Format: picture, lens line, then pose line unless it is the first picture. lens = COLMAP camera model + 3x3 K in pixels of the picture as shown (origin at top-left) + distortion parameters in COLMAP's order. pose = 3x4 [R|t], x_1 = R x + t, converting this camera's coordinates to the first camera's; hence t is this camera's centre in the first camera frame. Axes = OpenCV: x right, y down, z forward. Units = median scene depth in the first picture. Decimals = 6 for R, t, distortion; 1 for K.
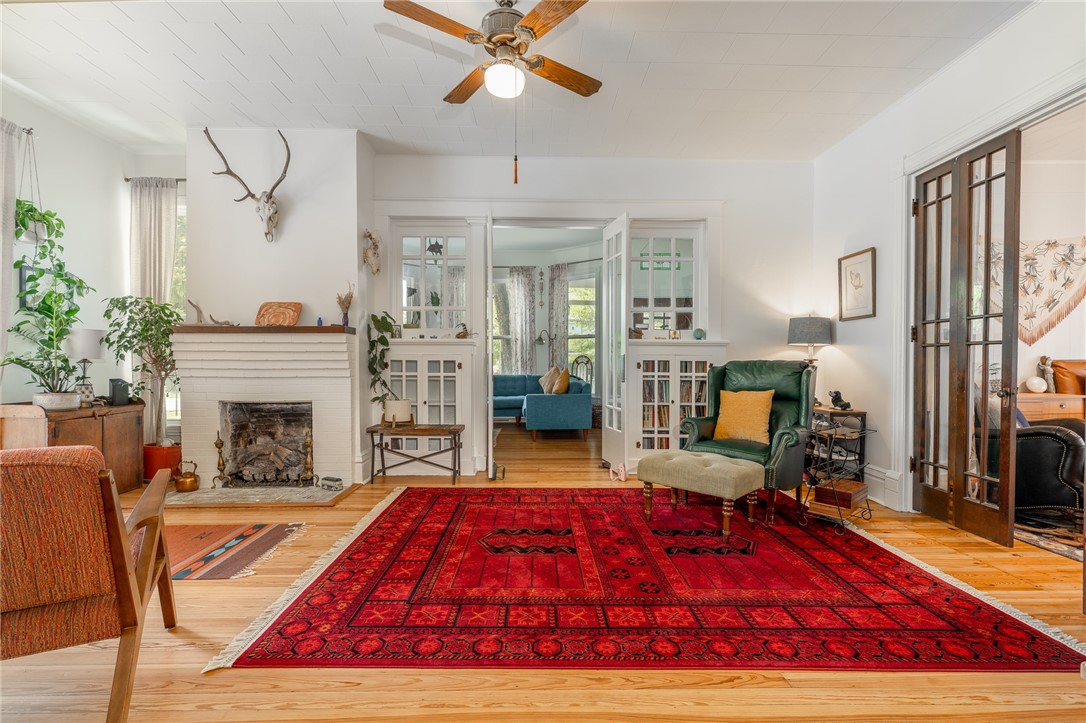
lens RADIAL K [[491.6, 0, 548.3], [0, 491.6, 366.1], [0, 0, 1]] dist [-0.010966, 0.002593]
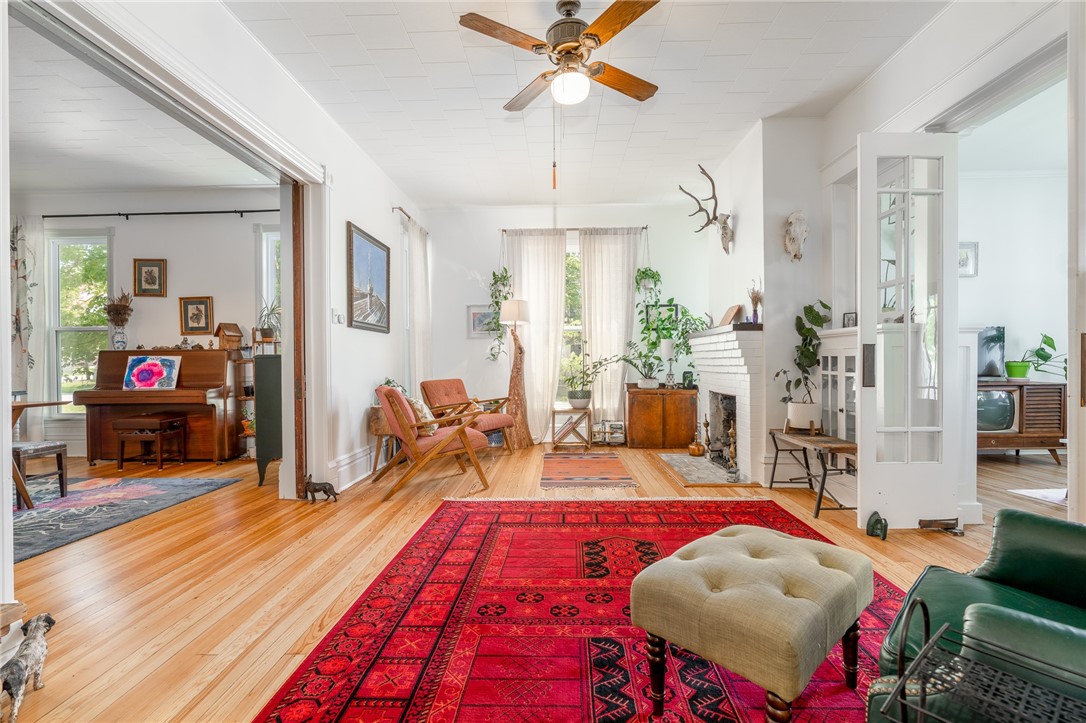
lens RADIAL K [[491.6, 0, 549.3], [0, 491.6, 367.7], [0, 0, 1]] dist [-0.010966, 0.002593]
pose [[-0.044039, 0.011723, -0.998961, 0.559630], [-0.003986, 0.999921, 0.011910, -0.000855], [0.999022, 0.004507, -0.043989, 0.586490]]
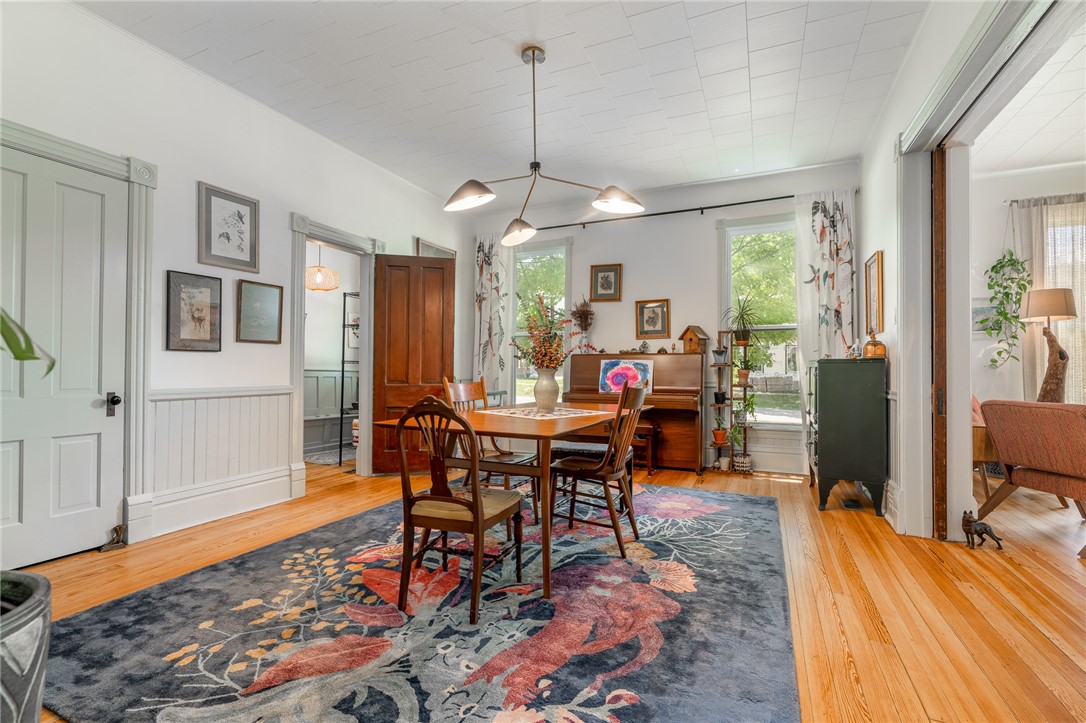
lens RADIAL K [[491.6, 0, 548.2], [0, 491.6, 365.0], [0, 0, 1]] dist [-0.010966, 0.002593]
pose [[-0.422807, -0.008184, -0.906183, 0.576906], [-0.015225, 0.999882, -0.001927, 0.006237], [0.906092, 0.012982, -0.422882, -0.061893]]
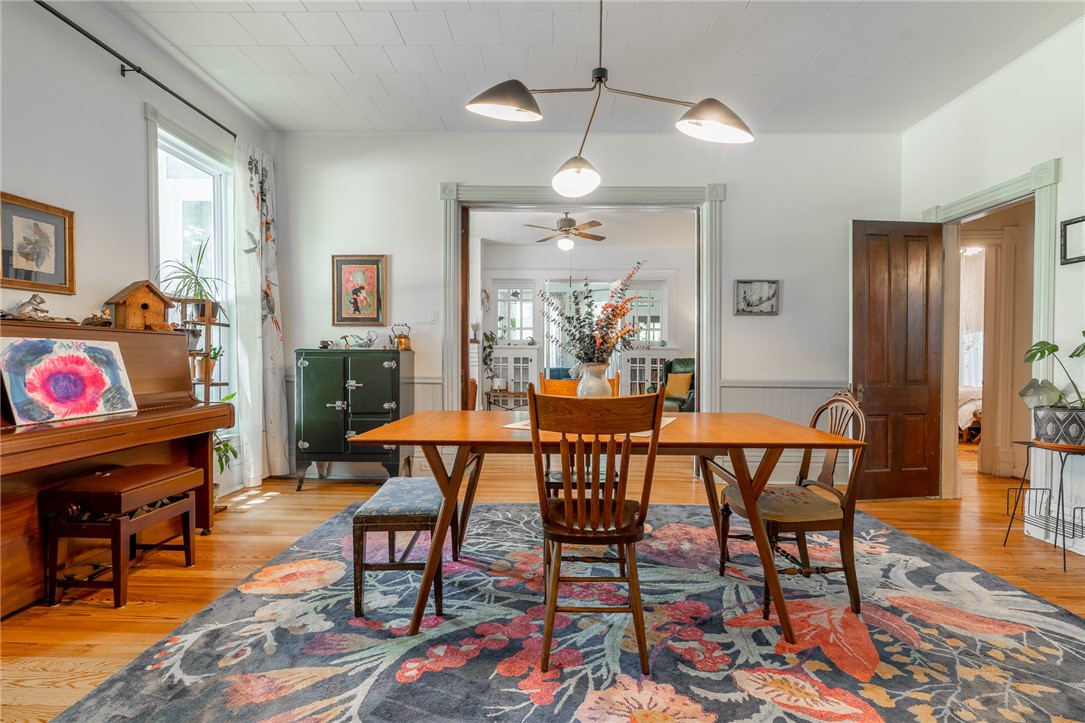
lens RADIAL K [[491.2, 0, 545.2], [0, 491.2, 367.7], [0, 0, 1]] dist [-0.010966, 0.002593]
pose [[0.999164, 0.005166, -0.040558, -0.049964], [-0.004819, 0.999951, 0.008654, 0.010427], [0.040601, -0.008451, 0.999140, -0.832596]]
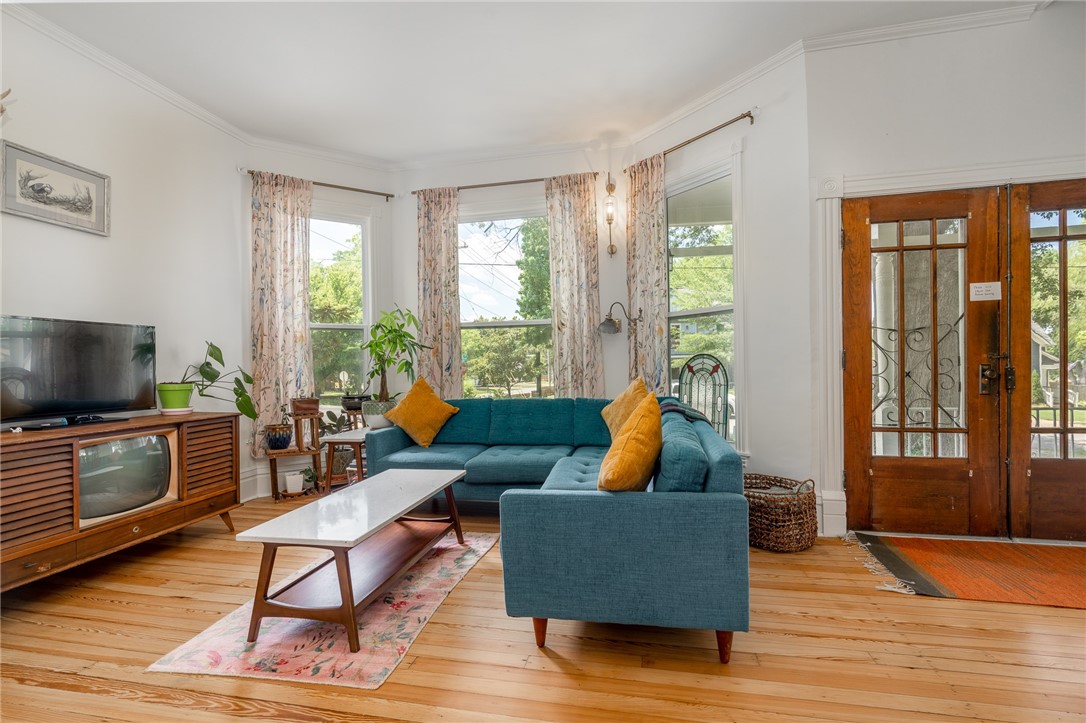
lens RADIAL K [[491.6, 0, 542.0], [0, 491.6, 370.1], [0, 0, 1]] dist [-0.010966, 0.002593]
pose [[0.971841, -0.013443, -0.235253, 0.065529], [0.013431, 0.999908, -0.001654, -0.017278], [0.235254, -0.001552, 0.971933, 1.060008]]
